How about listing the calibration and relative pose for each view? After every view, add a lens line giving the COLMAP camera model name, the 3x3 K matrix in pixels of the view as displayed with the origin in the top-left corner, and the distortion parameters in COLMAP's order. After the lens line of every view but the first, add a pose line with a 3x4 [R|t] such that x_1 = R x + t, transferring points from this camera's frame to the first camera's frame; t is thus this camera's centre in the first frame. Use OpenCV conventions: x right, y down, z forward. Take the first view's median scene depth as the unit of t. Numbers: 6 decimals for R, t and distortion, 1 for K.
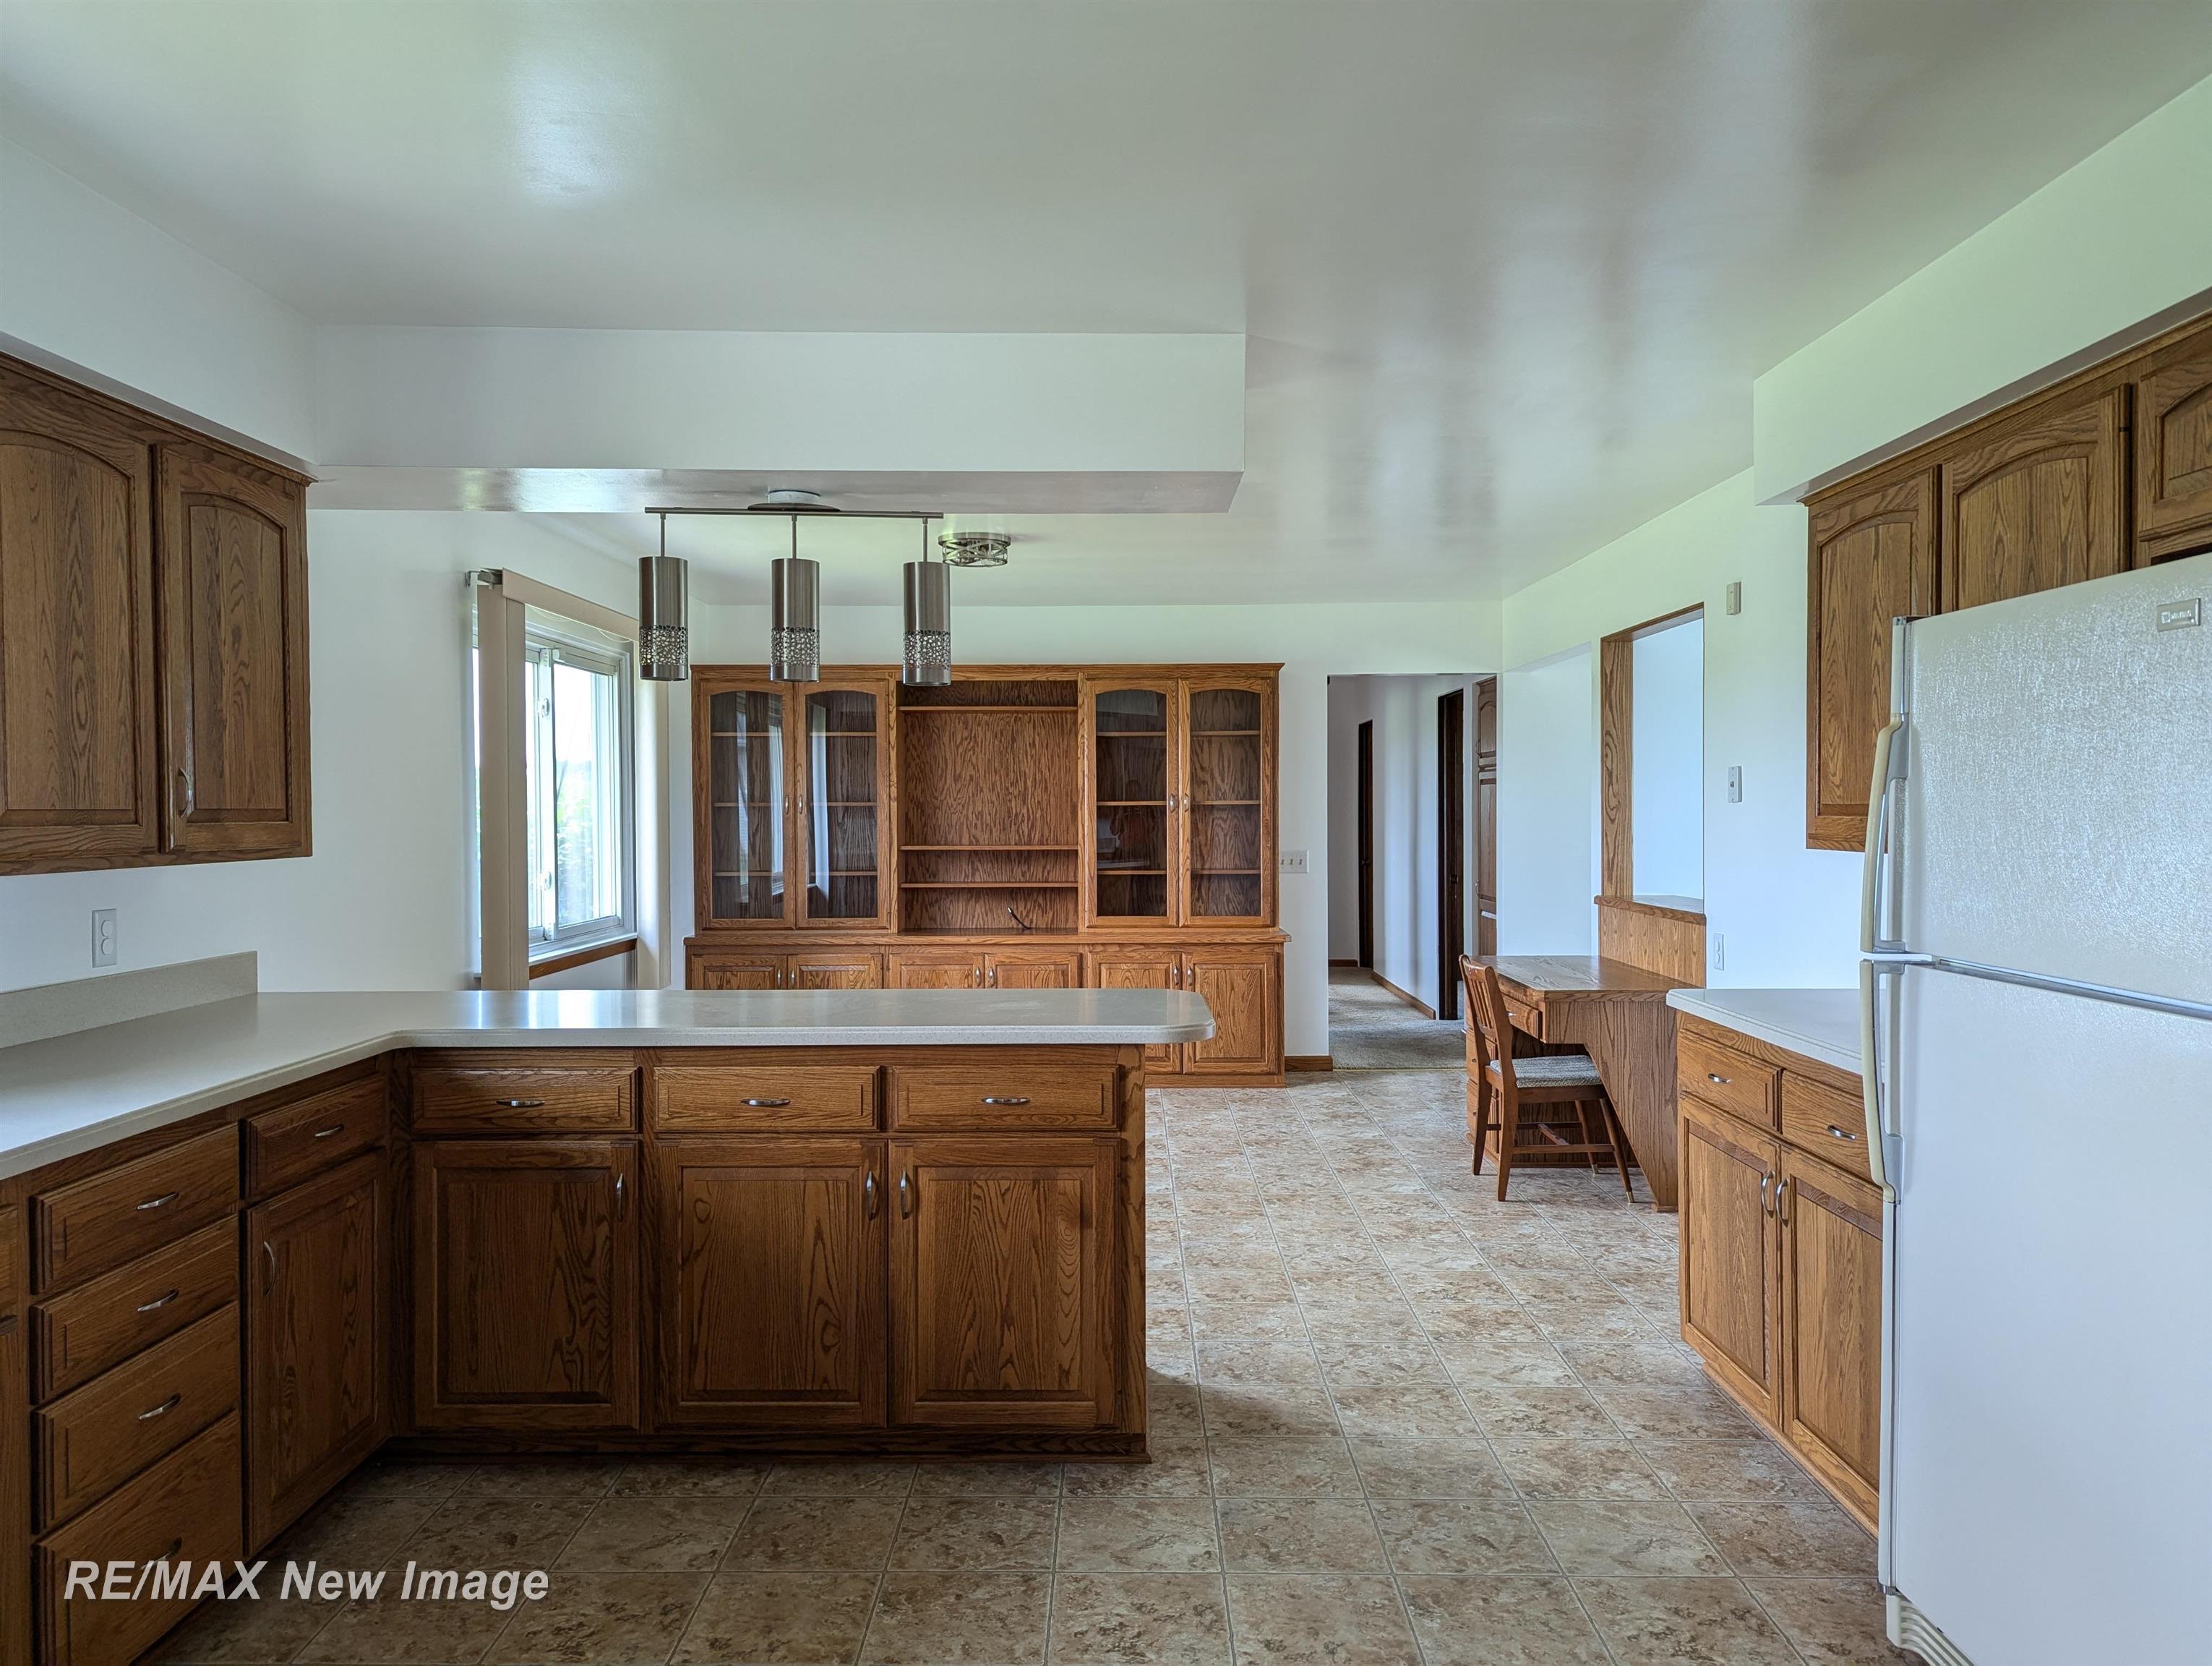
lens RADIAL K [[1551.3, 0, 1106.0], [0, 1551.3, 833.0], [0, 0, 1]] dist [0.001152, 0.000457]
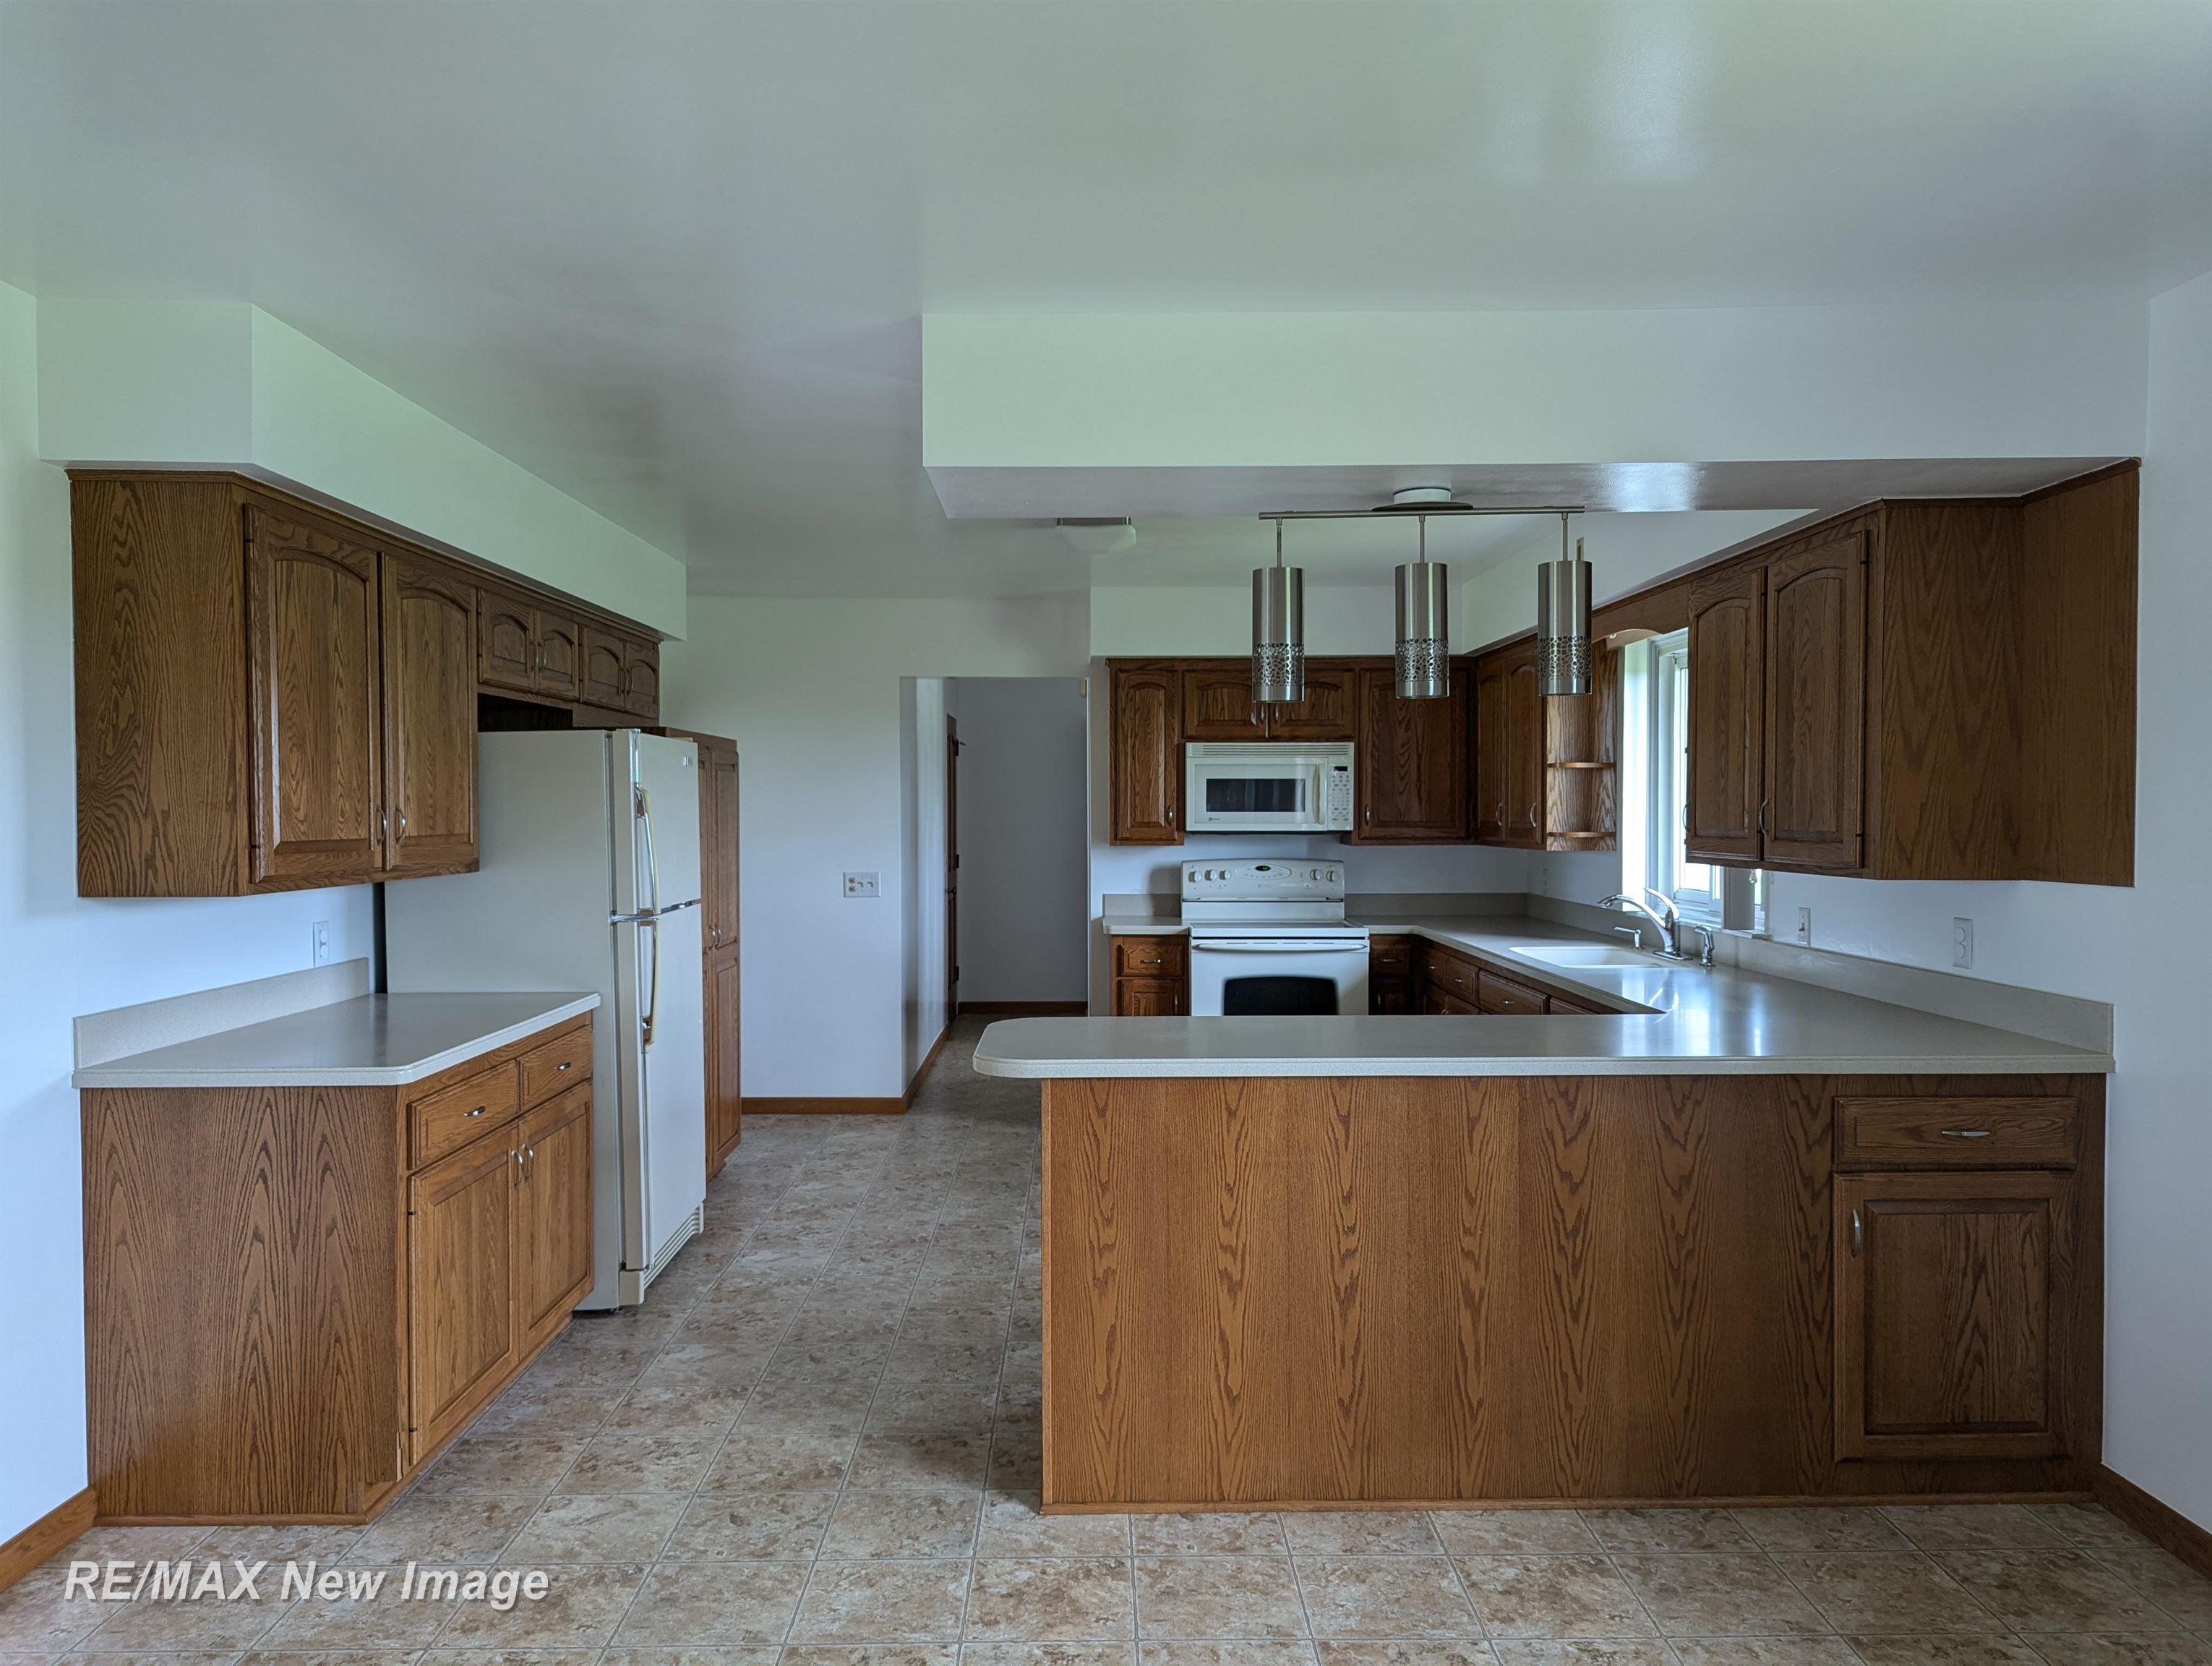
lens RADIAL K [[1551.3, 0, 1106.0], [0, 1551.3, 833.0], [0, 0, 1]] dist [0.001152, 0.000457]
pose [[-0.999695, 0.007819, -0.023431, 0.008279], [0.007047, 0.999435, 0.032850, -0.052110], [0.023675, 0.032675, -0.999186, 2.001514]]
